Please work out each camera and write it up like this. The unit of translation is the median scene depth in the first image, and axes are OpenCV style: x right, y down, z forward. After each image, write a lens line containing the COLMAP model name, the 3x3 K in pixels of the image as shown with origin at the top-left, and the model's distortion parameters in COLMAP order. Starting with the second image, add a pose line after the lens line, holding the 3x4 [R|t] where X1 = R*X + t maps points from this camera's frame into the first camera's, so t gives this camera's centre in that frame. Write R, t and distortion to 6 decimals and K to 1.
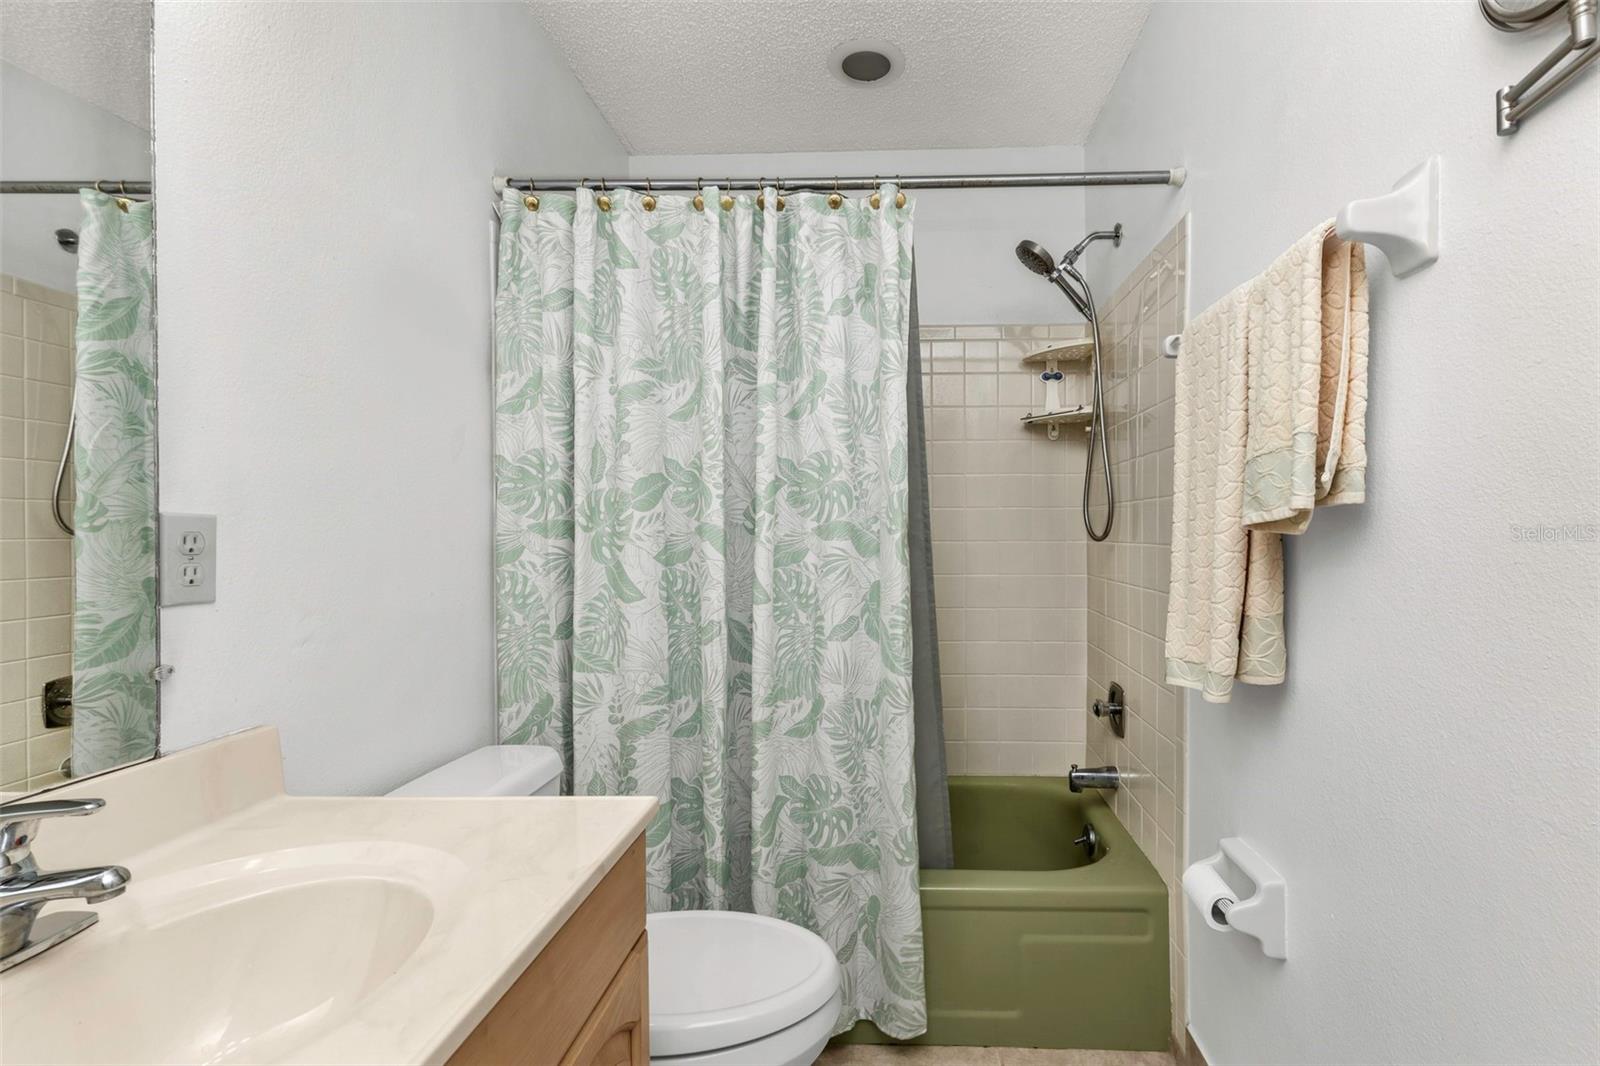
lens RADIAL K [[698.6, 0, 804.0], [0, 698.6, 529.1], [0, 0, 1]] dist [0.004704, -0.000227]
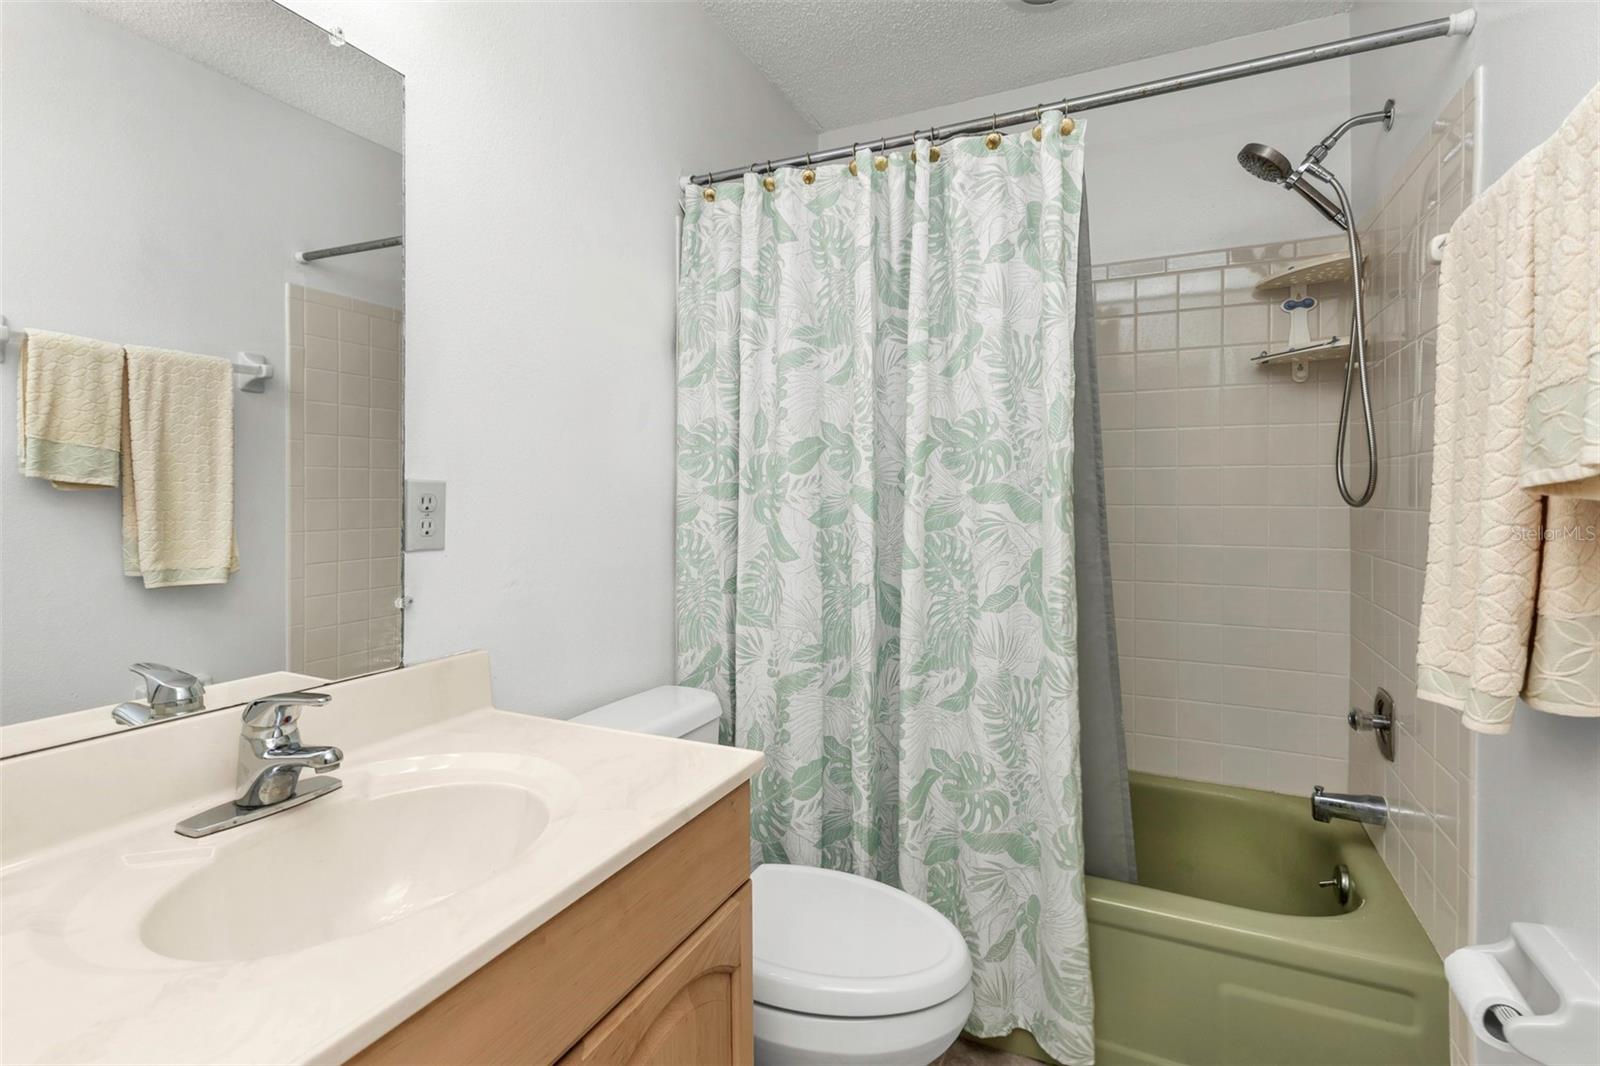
lens RADIAL K [[687.2, 0, 800.6], [0, 687.2, 486.5], [0, 0, 1]] dist [0.005391, -0.000068]
pose [[0.929433, -0.001538, -0.368987, 0.147176], [-0.000305, 0.999988, -0.004936, -0.002405], [0.368990, 0.004700, 0.929422, 0.052990]]
